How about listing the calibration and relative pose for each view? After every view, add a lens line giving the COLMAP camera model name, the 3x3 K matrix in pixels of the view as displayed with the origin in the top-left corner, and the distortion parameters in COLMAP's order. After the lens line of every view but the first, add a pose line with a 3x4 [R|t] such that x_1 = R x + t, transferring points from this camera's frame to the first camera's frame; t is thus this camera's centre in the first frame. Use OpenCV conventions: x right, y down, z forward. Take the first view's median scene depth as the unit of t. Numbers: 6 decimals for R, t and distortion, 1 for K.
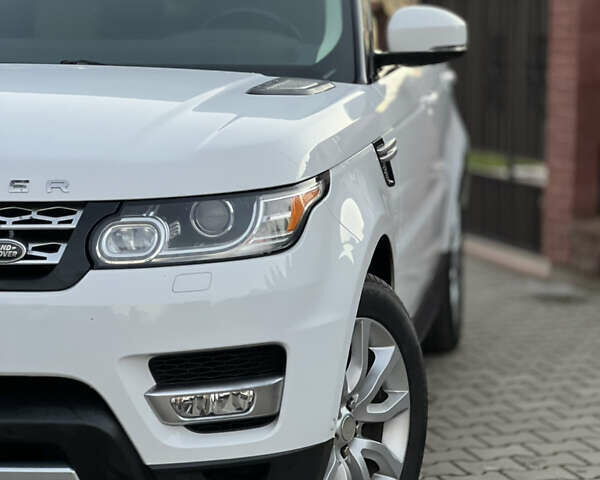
lens RADIAL K [[2212.4, 0, 300.4], [0, 2212.4, 239.1], [0, 0, 1]] dist [0.013734, 0.000000]
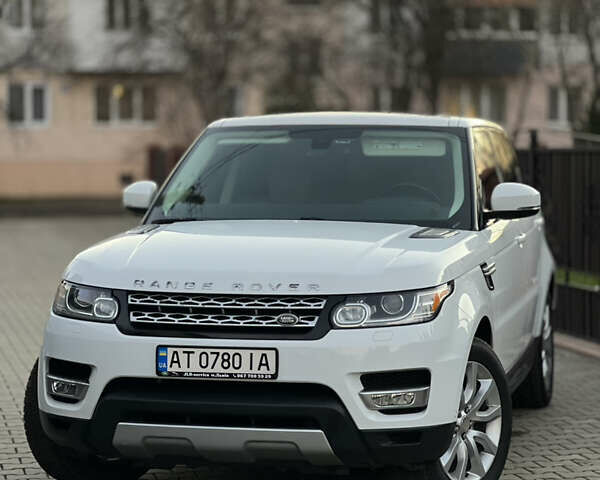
lens RADIAL K [[2212.4, 0, 300.2], [0, 2212.4, 240.2], [0, 0, 1]] dist [0.013734, 0.000000]
pose [[0.997785, -0.001598, -0.066506, 0.007236], [-0.002099, 0.998458, -0.055475, 0.036661], [0.066492, 0.055492, 0.996243, -0.807541]]
